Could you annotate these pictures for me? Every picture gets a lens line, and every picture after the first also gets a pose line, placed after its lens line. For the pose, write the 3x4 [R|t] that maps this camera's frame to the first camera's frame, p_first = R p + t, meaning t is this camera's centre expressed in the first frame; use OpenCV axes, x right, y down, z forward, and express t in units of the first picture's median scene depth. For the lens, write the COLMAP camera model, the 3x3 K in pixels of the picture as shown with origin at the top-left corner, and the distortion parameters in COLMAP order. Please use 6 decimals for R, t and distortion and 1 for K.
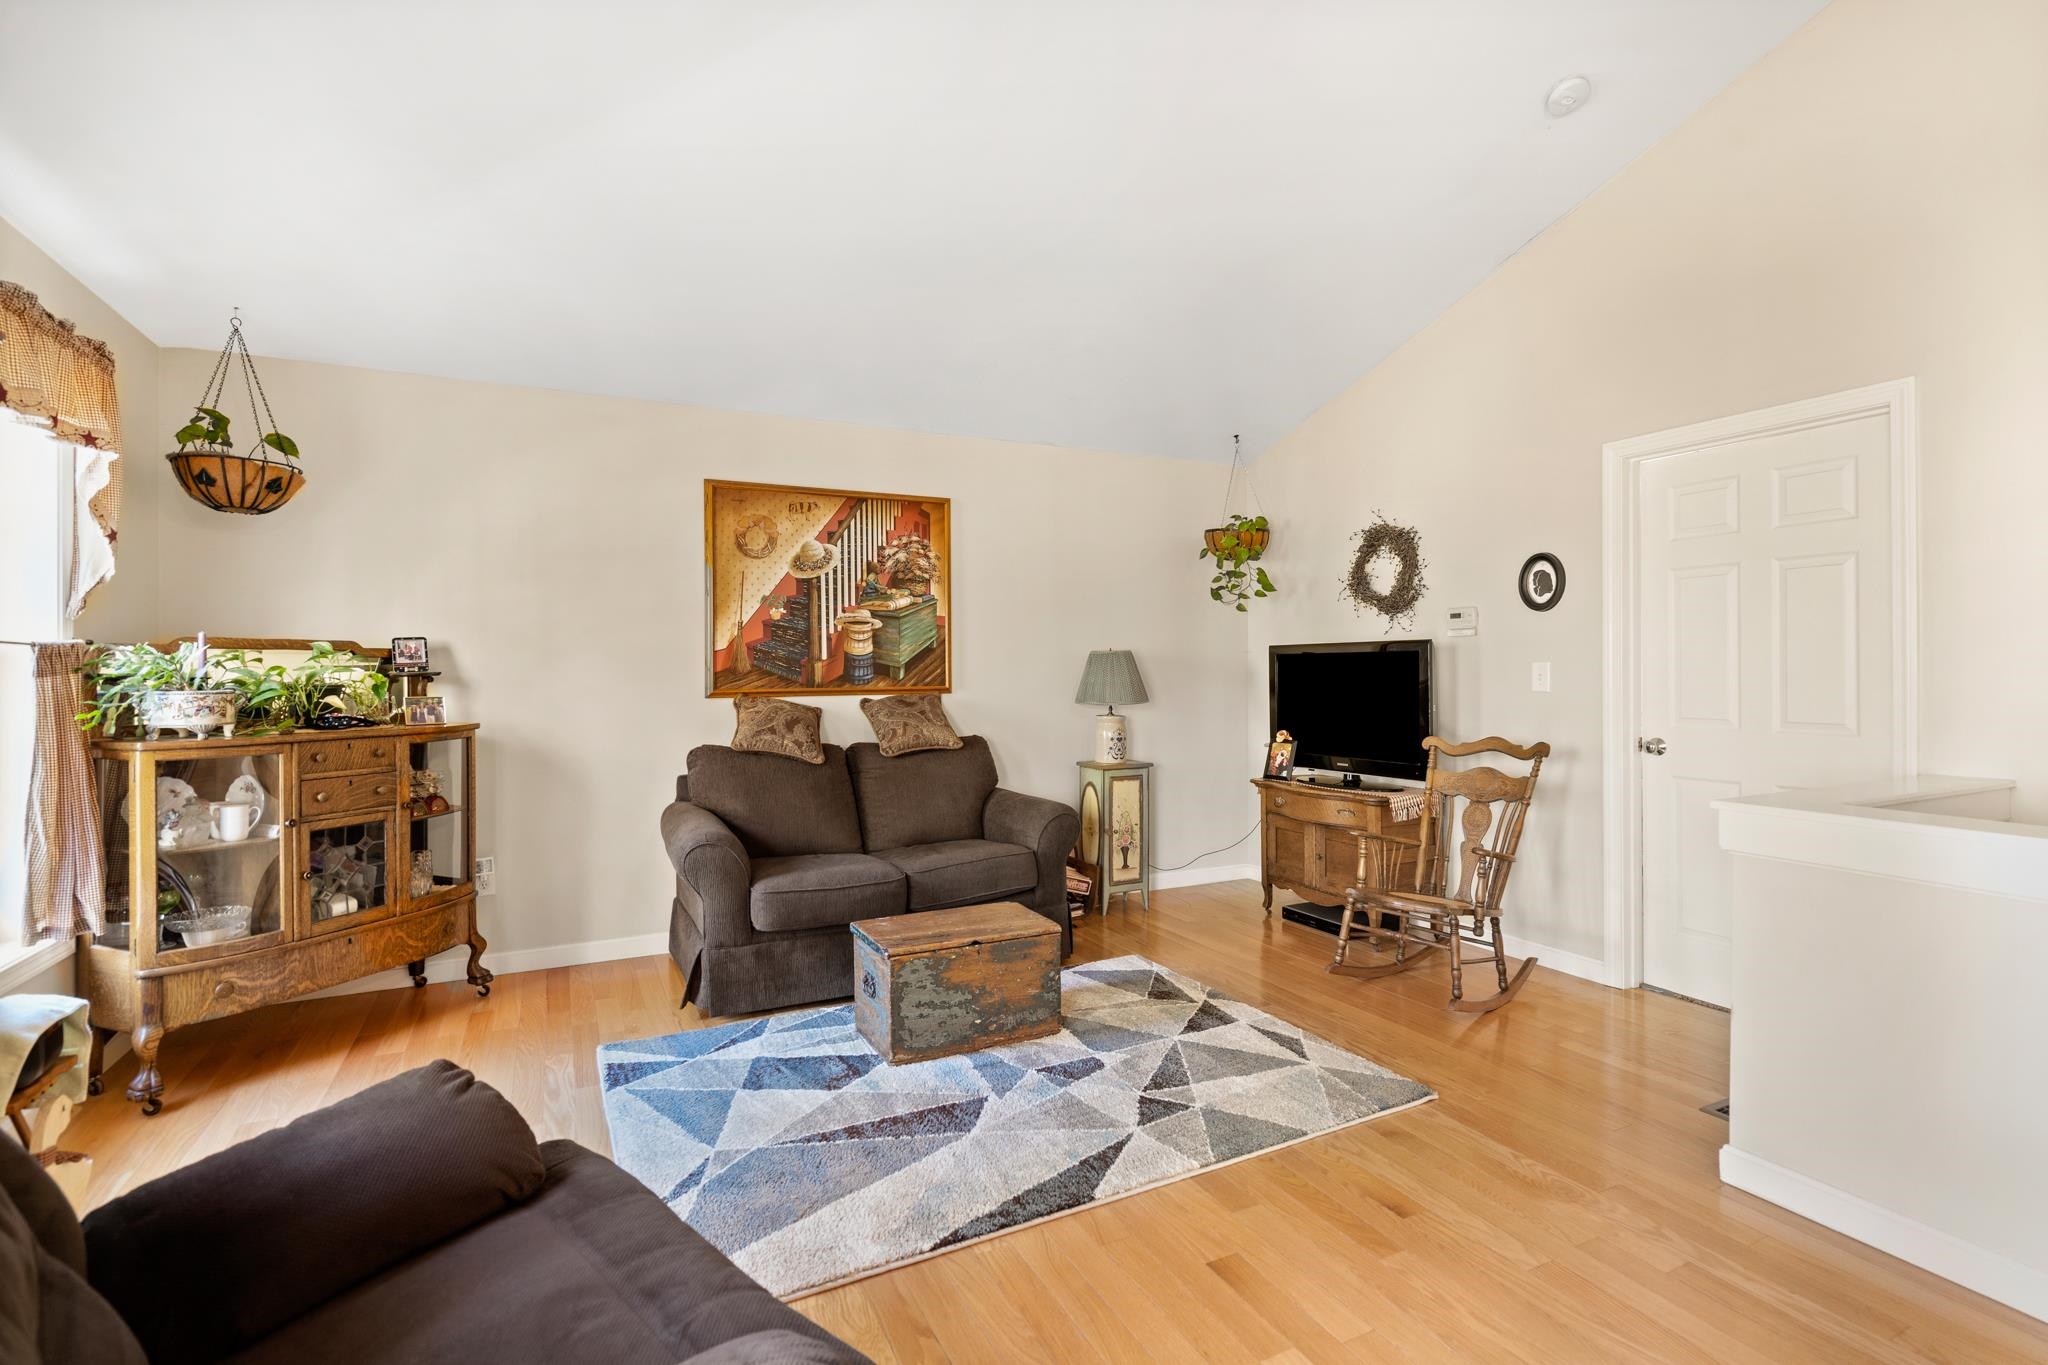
lens RADIAL K [[936.3, 0, 1016.5], [0, 936.3, 672.7], [0, 0, 1]] dist [-0.009795, 0.000025]
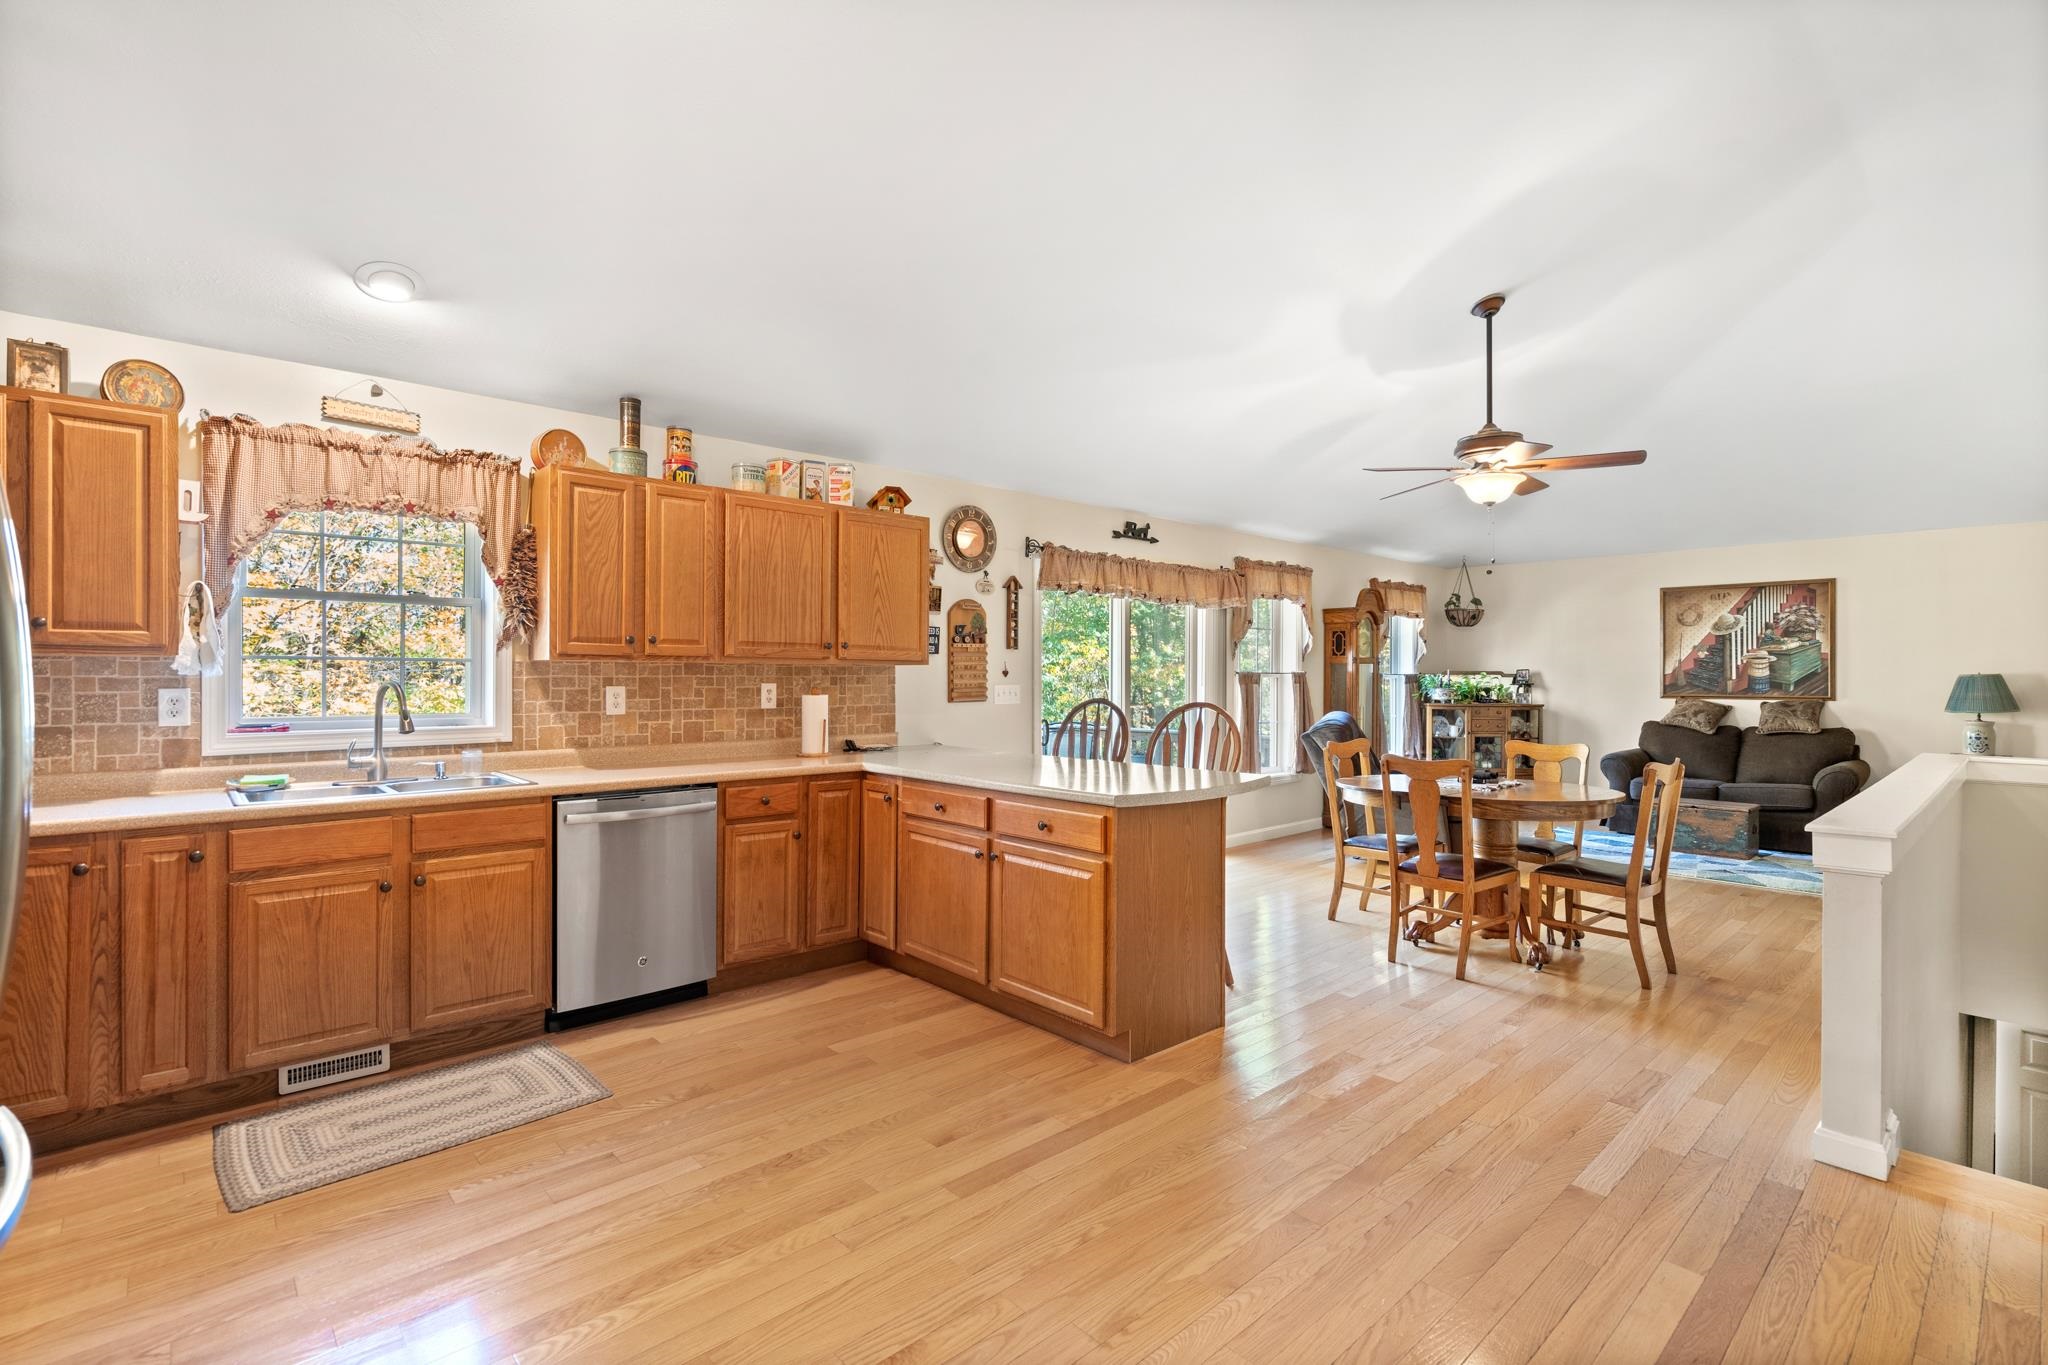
lens RADIAL K [[936.3, 0, 1016.5], [0, 936.3, 672.7], [0, 0, 1]] dist [-0.009795, 0.000025]
pose [[0.273030, 0.006463, -0.961984, 1.155797], [-0.007321, 0.999962, 0.004640, -0.025122], [0.961978, 0.005775, 0.273067, -0.828260]]
